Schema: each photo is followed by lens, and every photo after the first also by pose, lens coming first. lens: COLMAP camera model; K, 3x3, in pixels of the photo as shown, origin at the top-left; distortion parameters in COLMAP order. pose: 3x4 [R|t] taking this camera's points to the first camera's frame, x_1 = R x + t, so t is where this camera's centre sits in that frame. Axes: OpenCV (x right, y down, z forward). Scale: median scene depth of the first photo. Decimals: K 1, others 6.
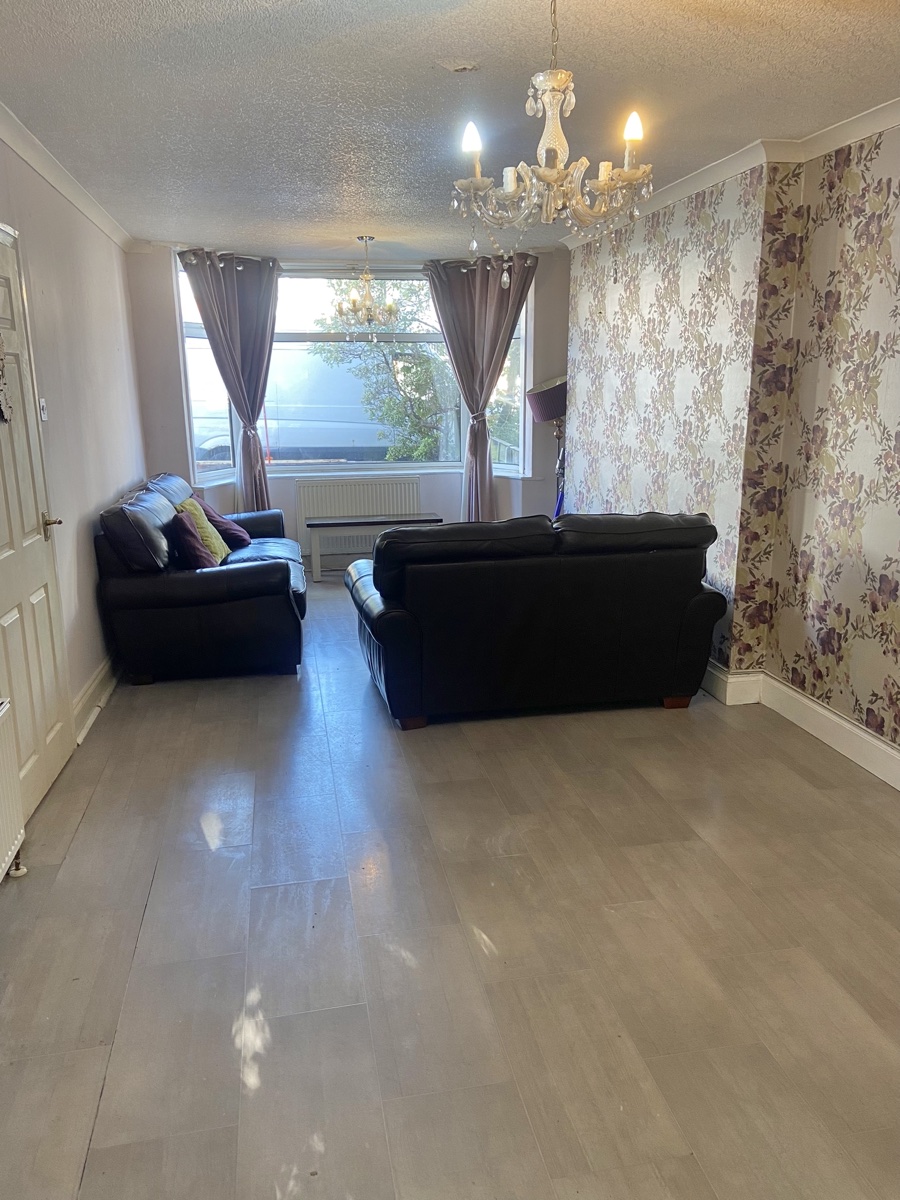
lens RADIAL K [[900.7, 0, 450.0], [0, 900.7, 600.0], [0, 0, 1]] dist [0.008827, 0.003099]
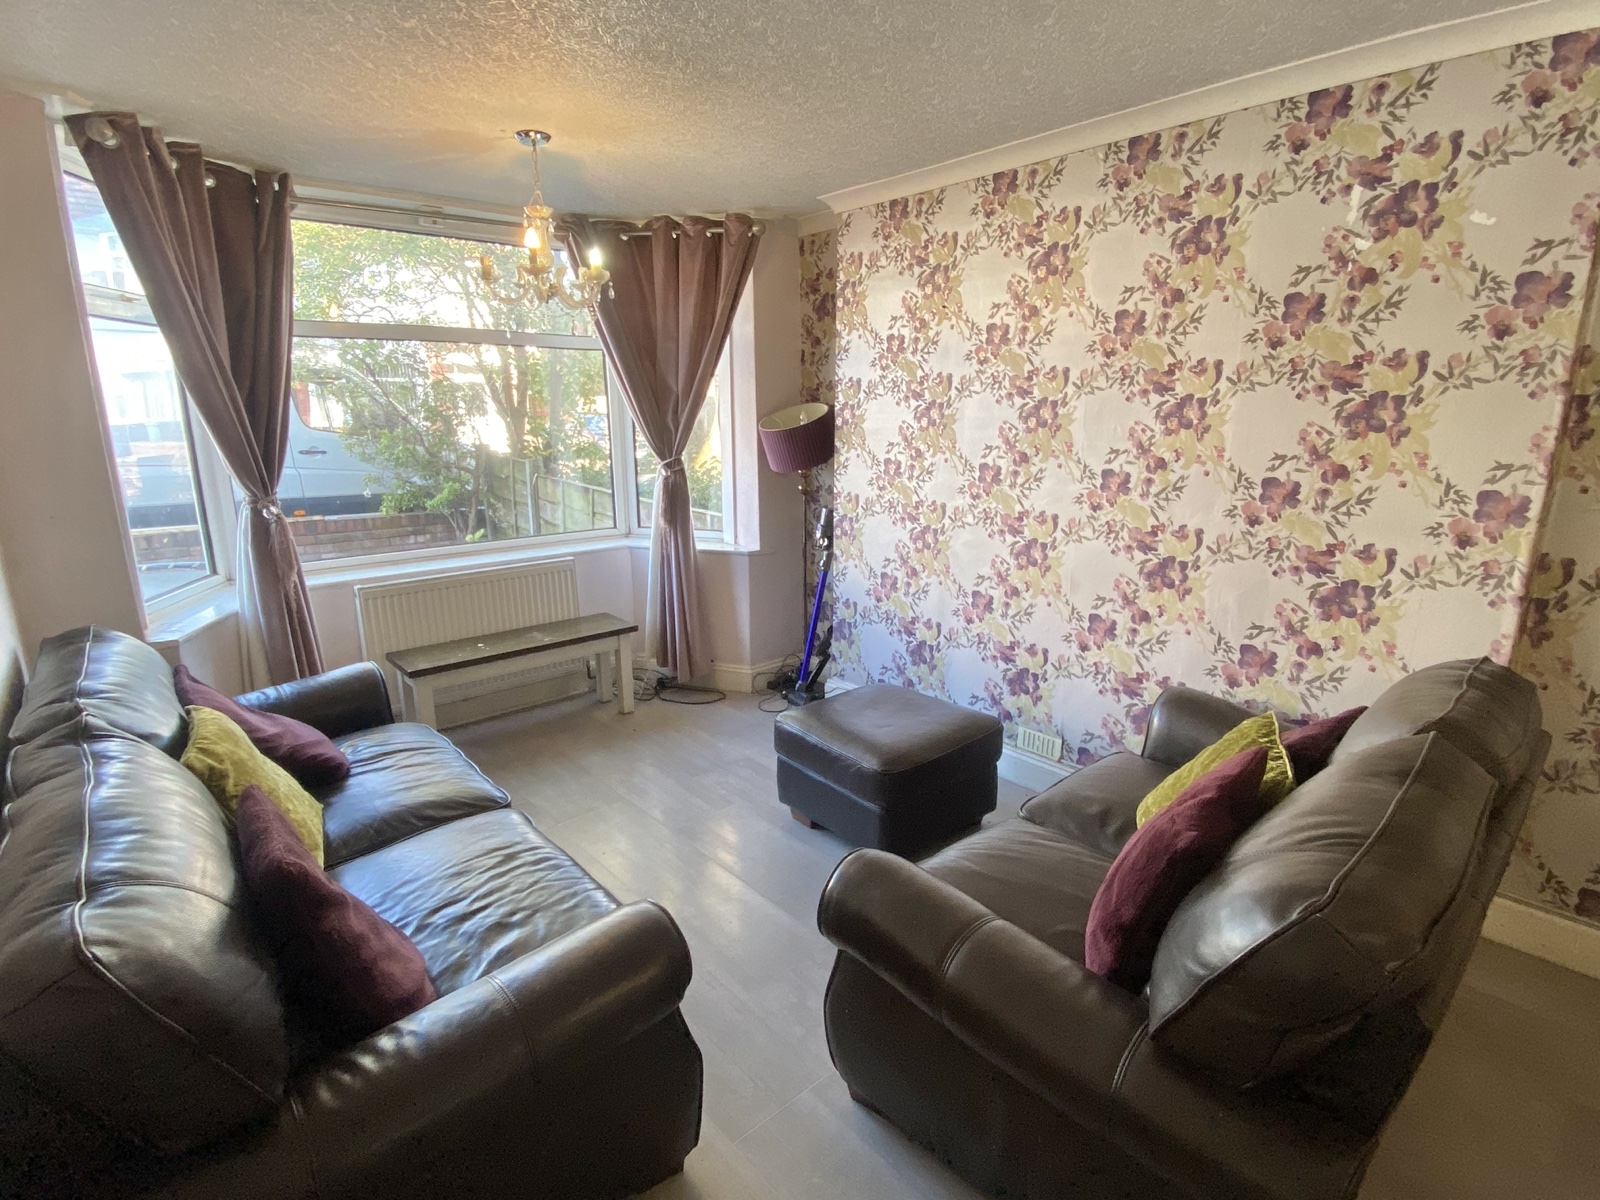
lens RADIAL K [[738.0, 0, 869.7], [0, 738.0, 591.1], [0, 0, 1]] dist [0.021179, -0.037063]
pose [[0.866820, -0.108635, 0.486643, -0.115960], [0.111858, 0.993469, 0.022532, -0.097869], [-0.485913, 0.034904, 0.873310, 0.408977]]
